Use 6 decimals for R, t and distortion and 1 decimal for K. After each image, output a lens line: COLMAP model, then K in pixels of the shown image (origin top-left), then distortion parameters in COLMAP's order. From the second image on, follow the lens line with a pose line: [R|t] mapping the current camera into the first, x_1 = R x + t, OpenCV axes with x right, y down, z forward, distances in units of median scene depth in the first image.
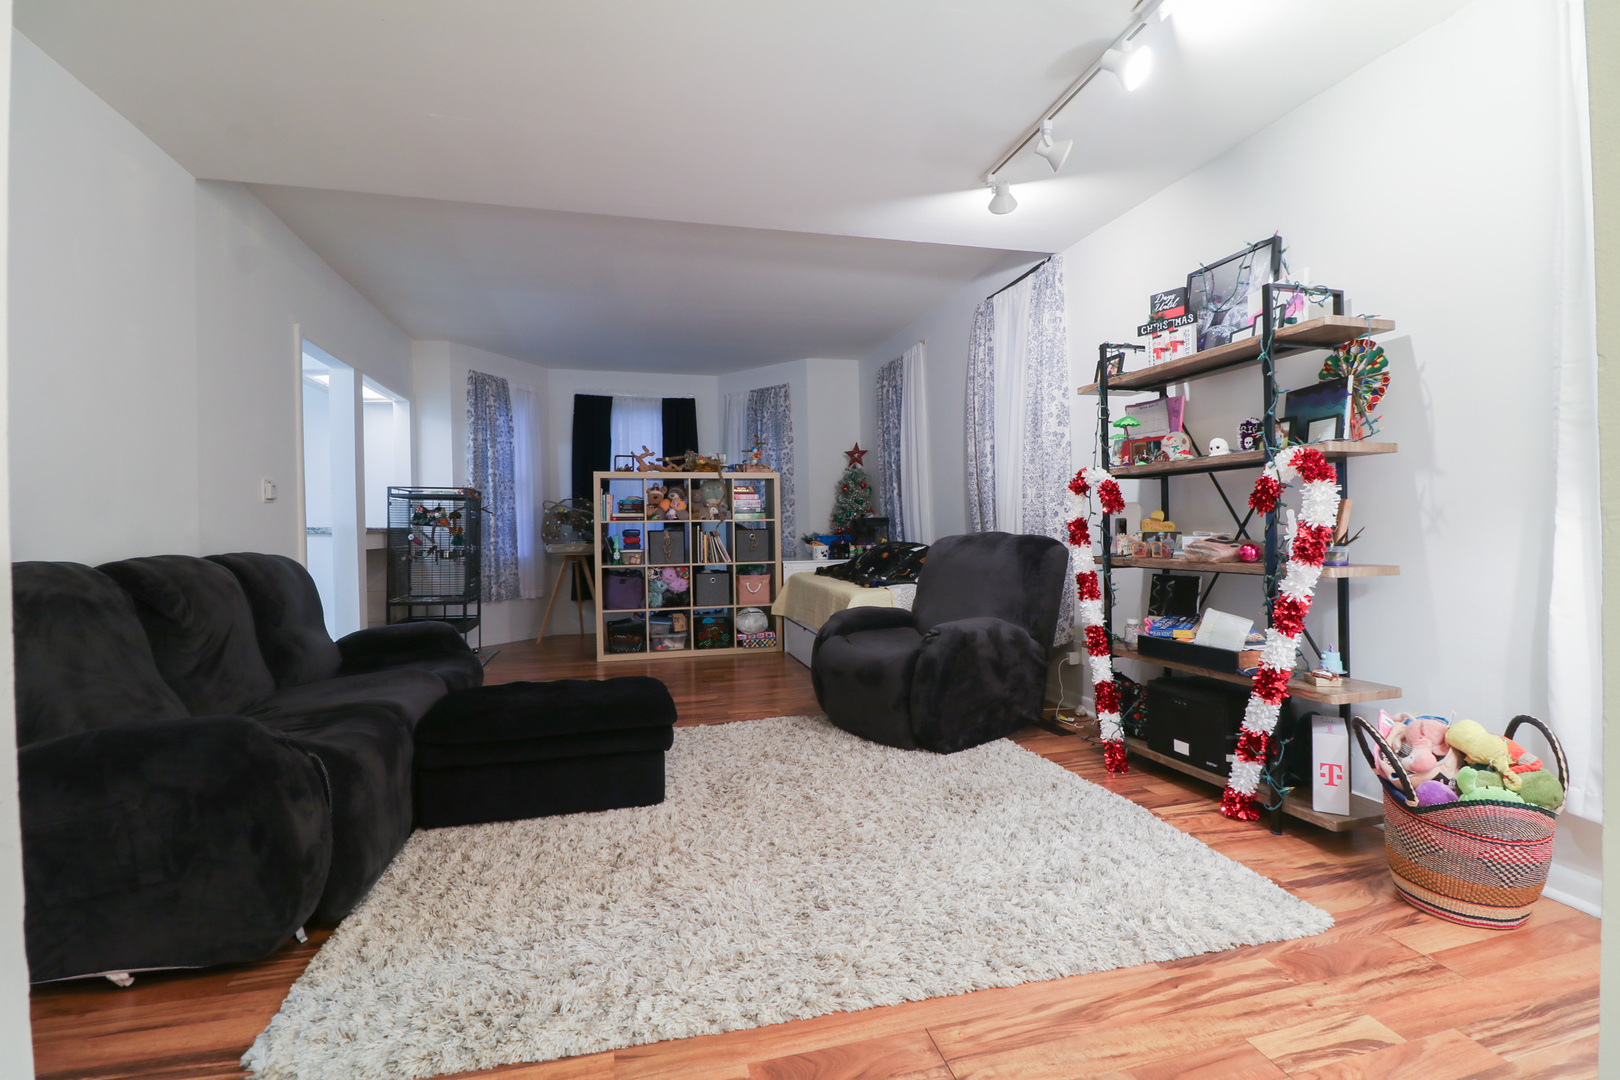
lens RADIAL K [[755.6, 0, 813.5], [0, 755.6, 530.9], [0, 0, 1]] dist [0.000831, -0.015709]
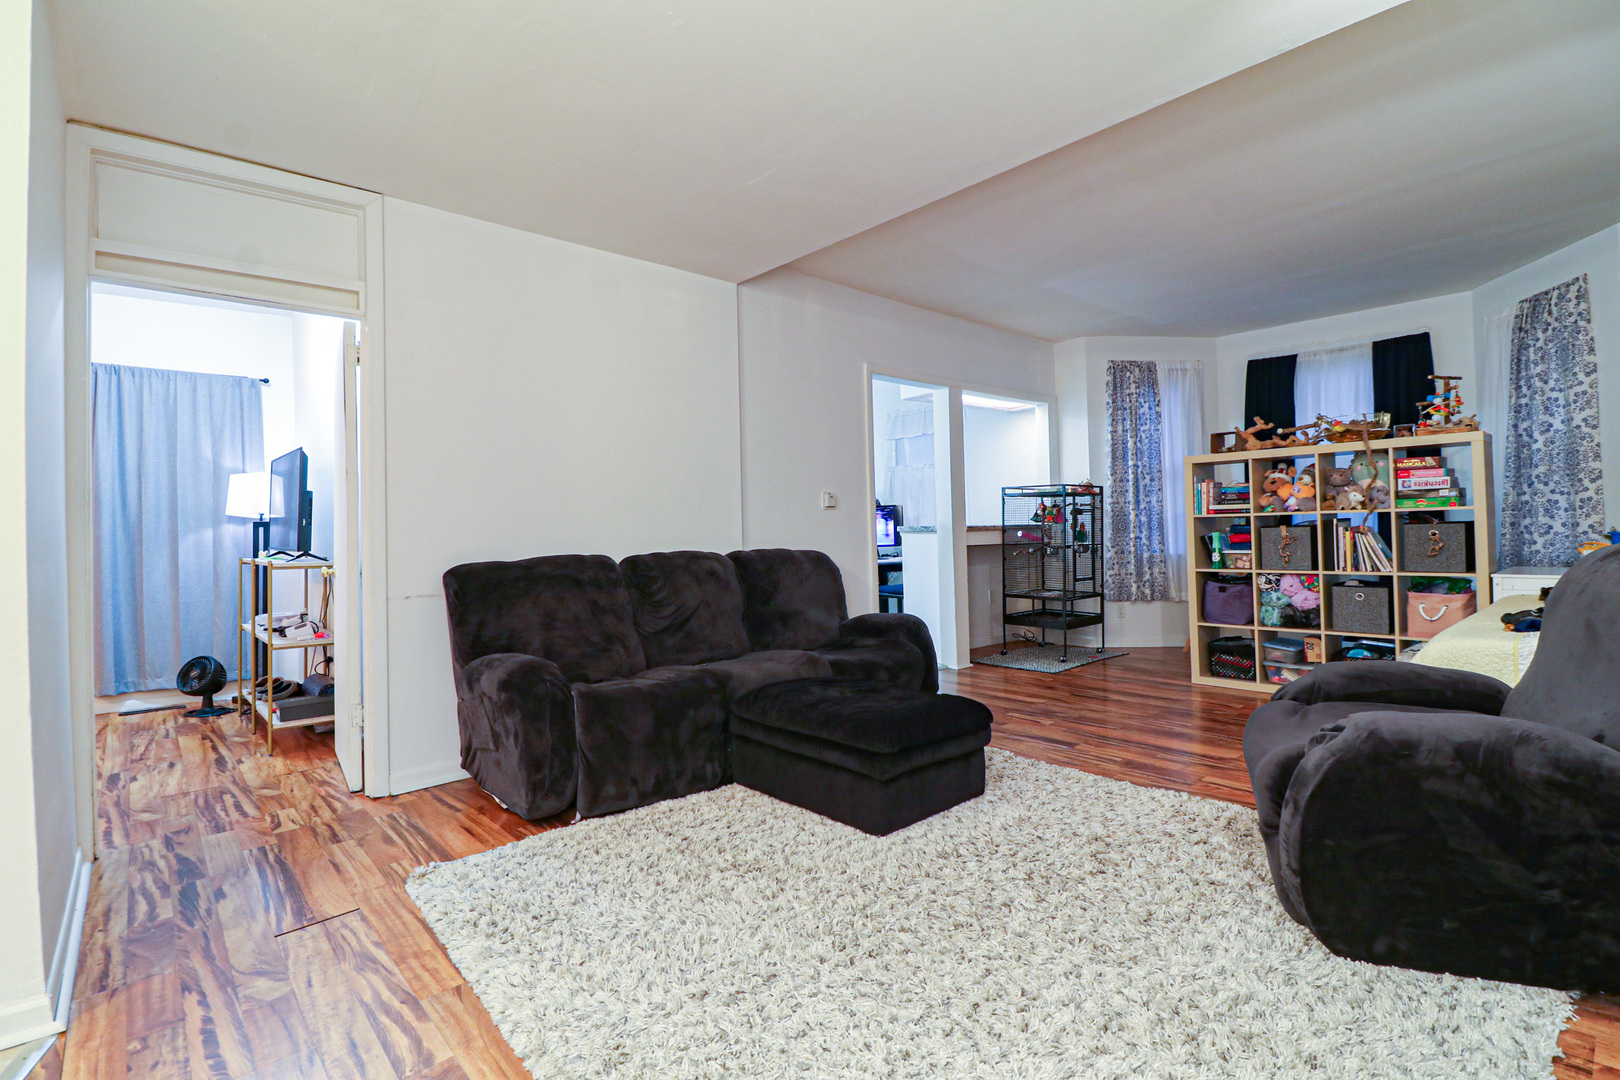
lens RADIAL K [[755.6, 0, 813.5], [0, 755.6, 530.9], [0, 0, 1]] dist [0.000831, -0.015709]
pose [[0.452750, 0.001132, -0.891637, 0.264266], [0.012112, 0.999899, 0.007419, -0.006568], [0.891555, -0.014158, 0.452690, 0.242756]]
